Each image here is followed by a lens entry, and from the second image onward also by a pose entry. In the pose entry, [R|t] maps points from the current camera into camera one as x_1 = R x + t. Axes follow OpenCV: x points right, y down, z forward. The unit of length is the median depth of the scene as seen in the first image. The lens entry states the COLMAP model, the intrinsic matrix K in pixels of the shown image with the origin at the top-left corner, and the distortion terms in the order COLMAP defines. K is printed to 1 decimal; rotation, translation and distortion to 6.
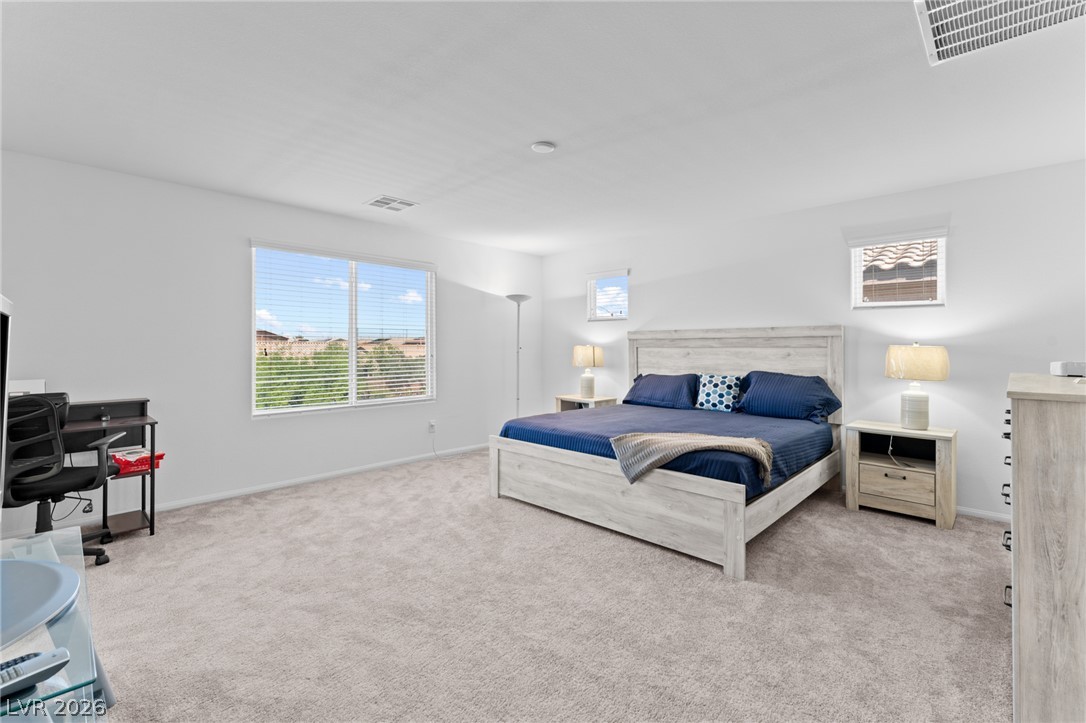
lens RADIAL K [[464.1, 0, 495.5], [0, 464.1, 336.5], [0, 0, 1]] dist [0.001798, 0.000162]
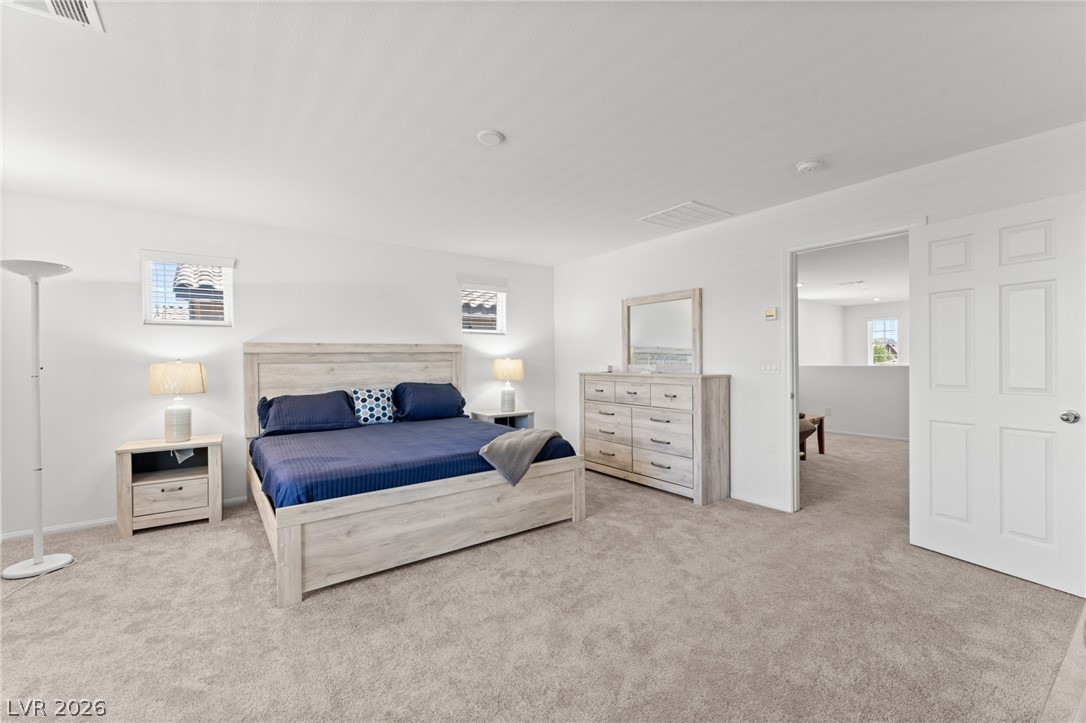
lens RADIAL K [[464.1, 0, 540.2], [0, 464.1, 364.8], [0, 0, 1]] dist [0.001798, 0.000162]
pose [[0.132956, -0.013673, 0.991028, -0.491619], [-0.007867, 0.999859, 0.014850, 0.011585], [-0.991091, -0.009770, 0.132829, 0.510912]]
